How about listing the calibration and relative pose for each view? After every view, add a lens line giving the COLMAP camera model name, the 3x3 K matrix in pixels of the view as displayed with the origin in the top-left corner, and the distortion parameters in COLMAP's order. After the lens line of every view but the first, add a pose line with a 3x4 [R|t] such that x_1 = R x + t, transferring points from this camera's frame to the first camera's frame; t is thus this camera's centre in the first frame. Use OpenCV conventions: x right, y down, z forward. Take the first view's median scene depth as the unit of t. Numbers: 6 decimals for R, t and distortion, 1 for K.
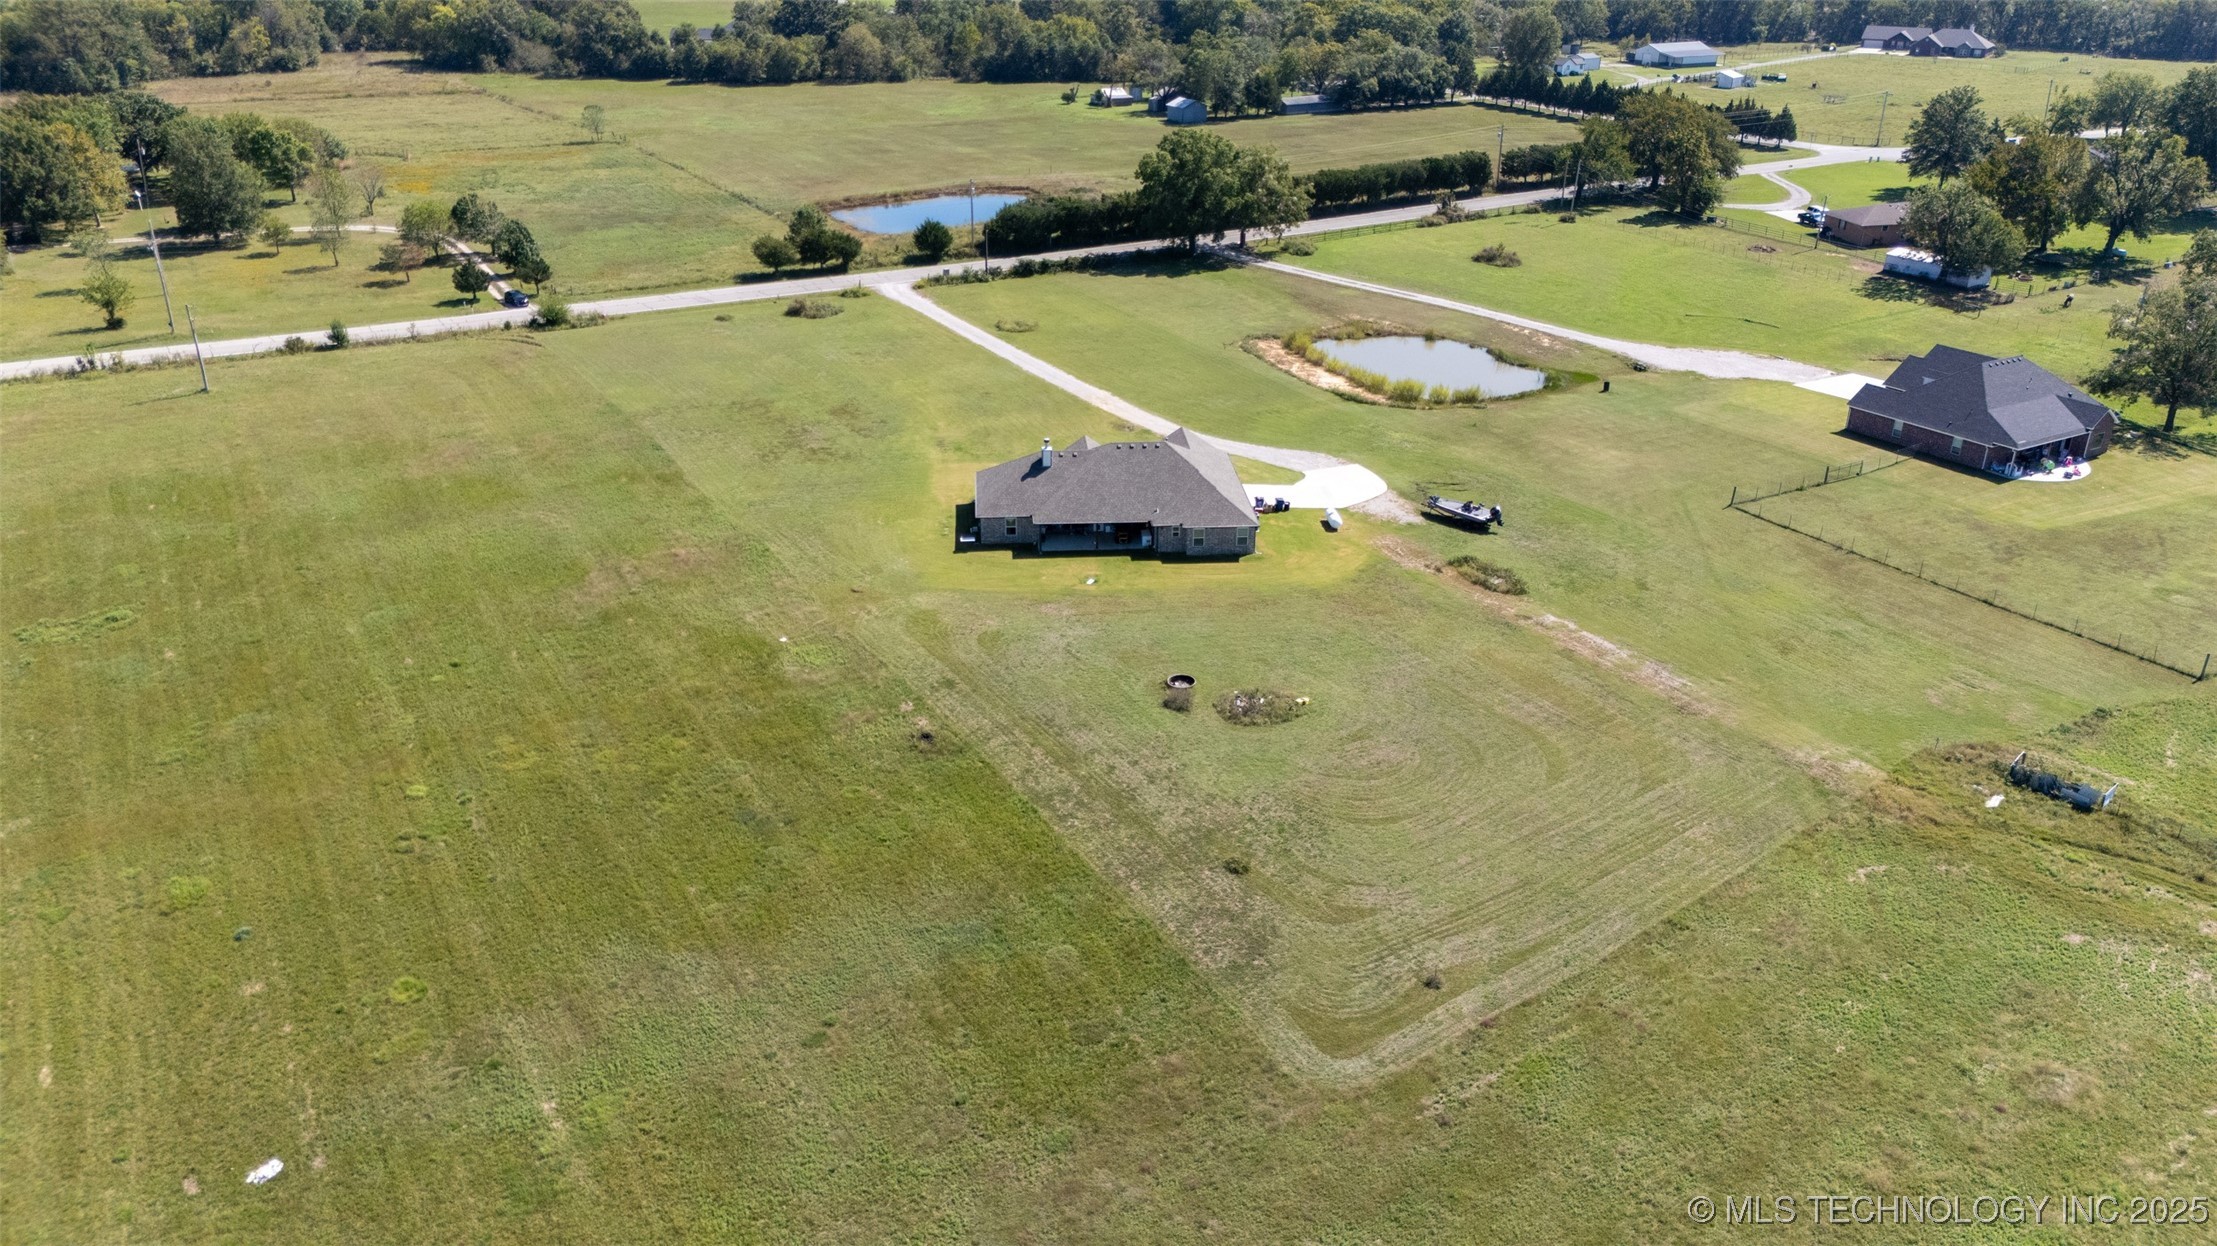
lens RADIAL K [[1581.0, 0, 1093.9], [0, 1581.0, 621.5], [0, 0, 1]] dist [0.055900, -0.060387]
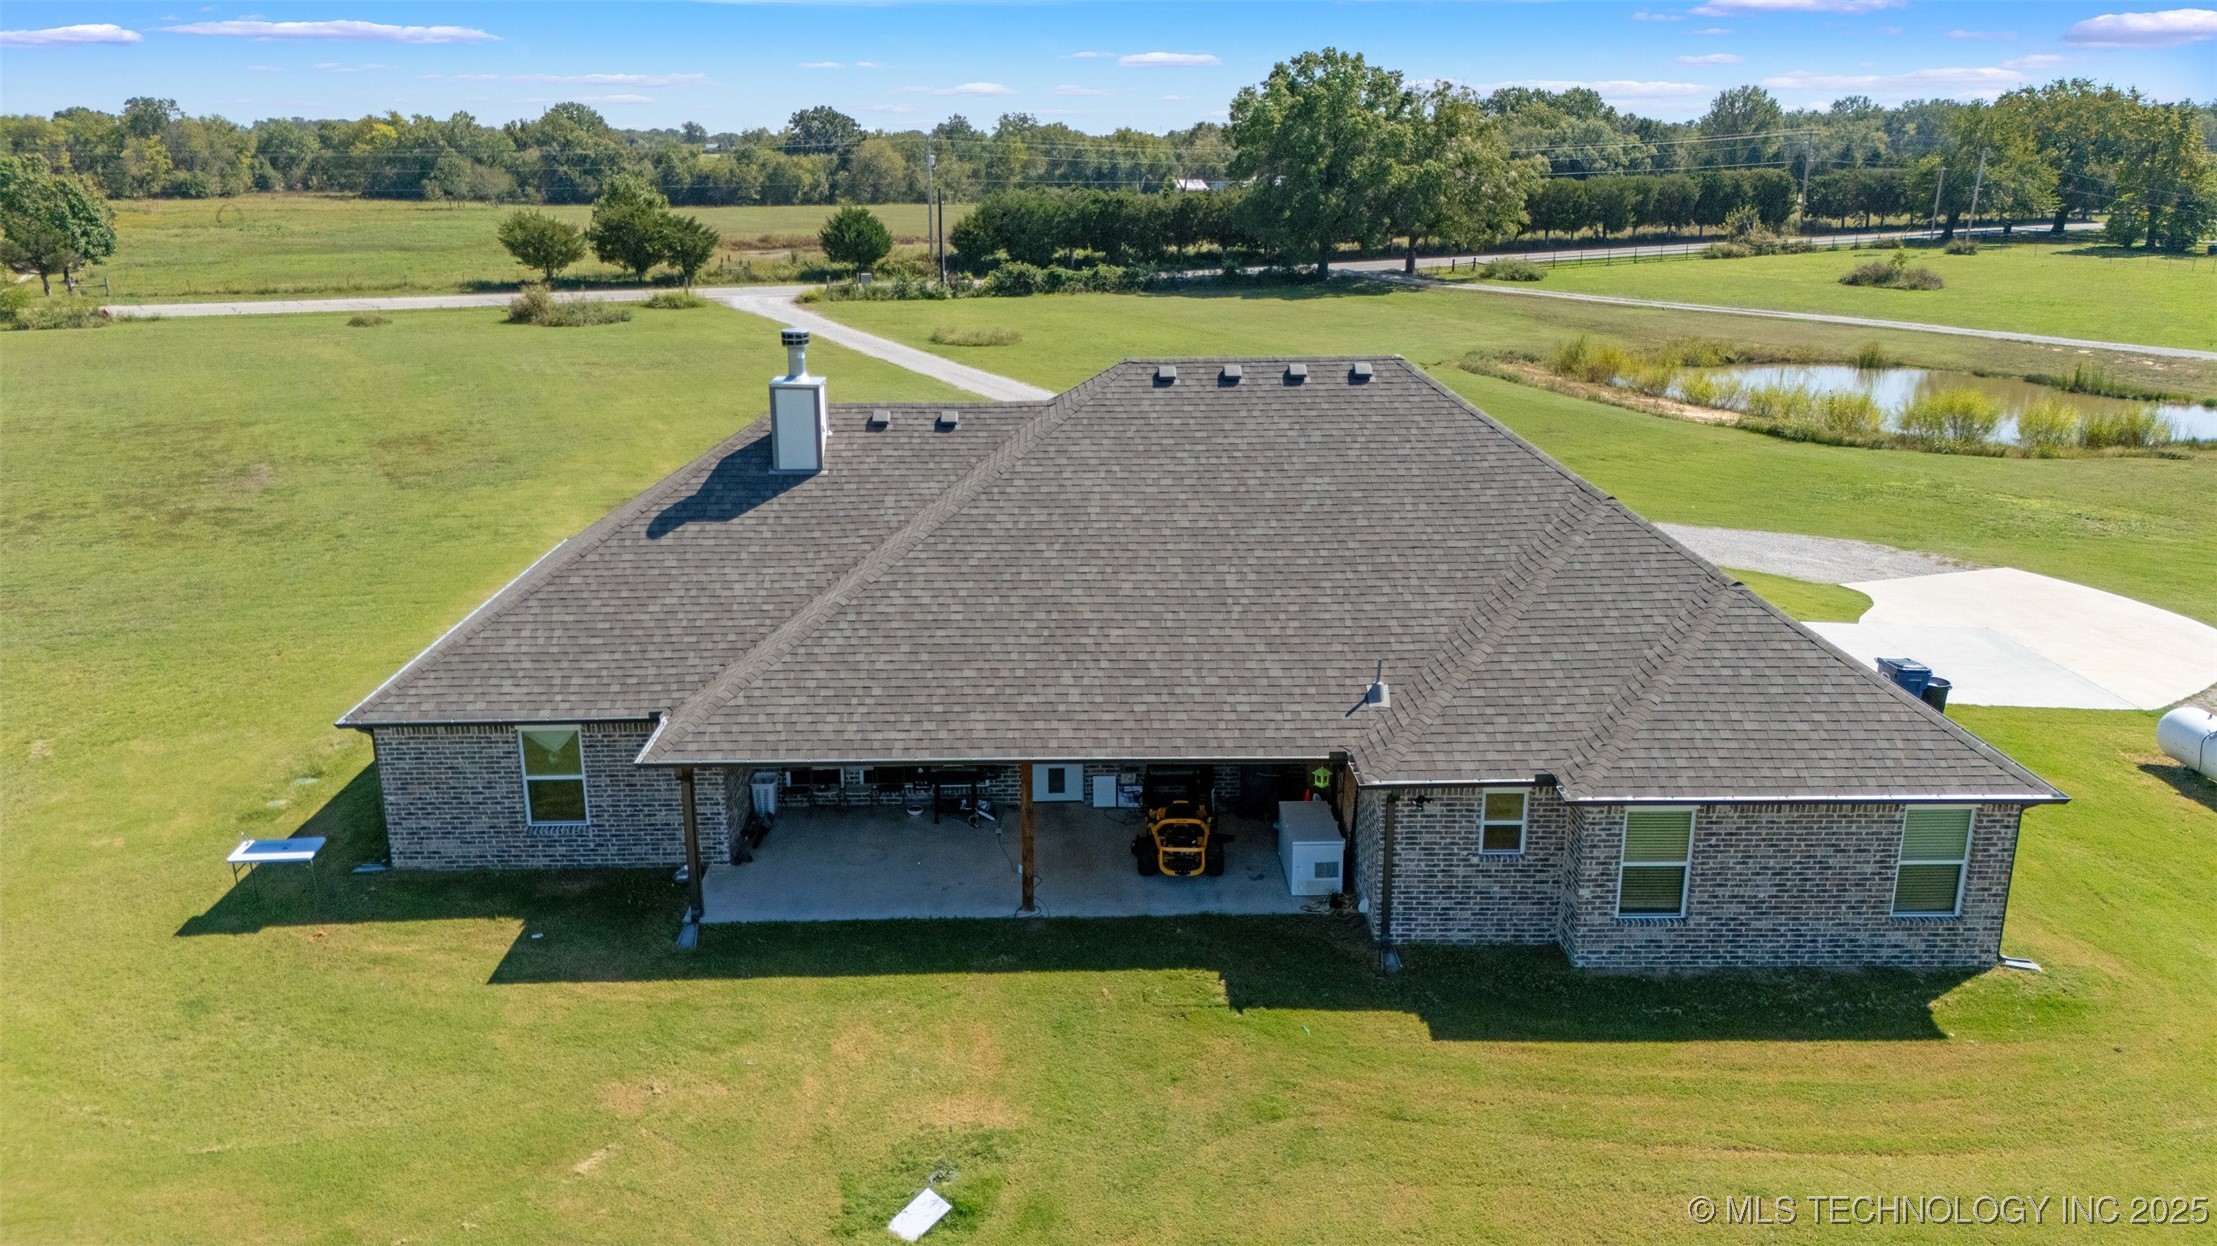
lens RADIAL K [[1581.0, 0, 1093.9], [0, 1581.0, 621.5], [0, 0, 1]] dist [0.055900, -0.060387]
pose [[0.998719, 0.008048, -0.049961, 0.010323], [-0.015239, 0.989277, -0.145254, -0.030700], [0.048257, 0.145829, 0.988132, 0.483217]]
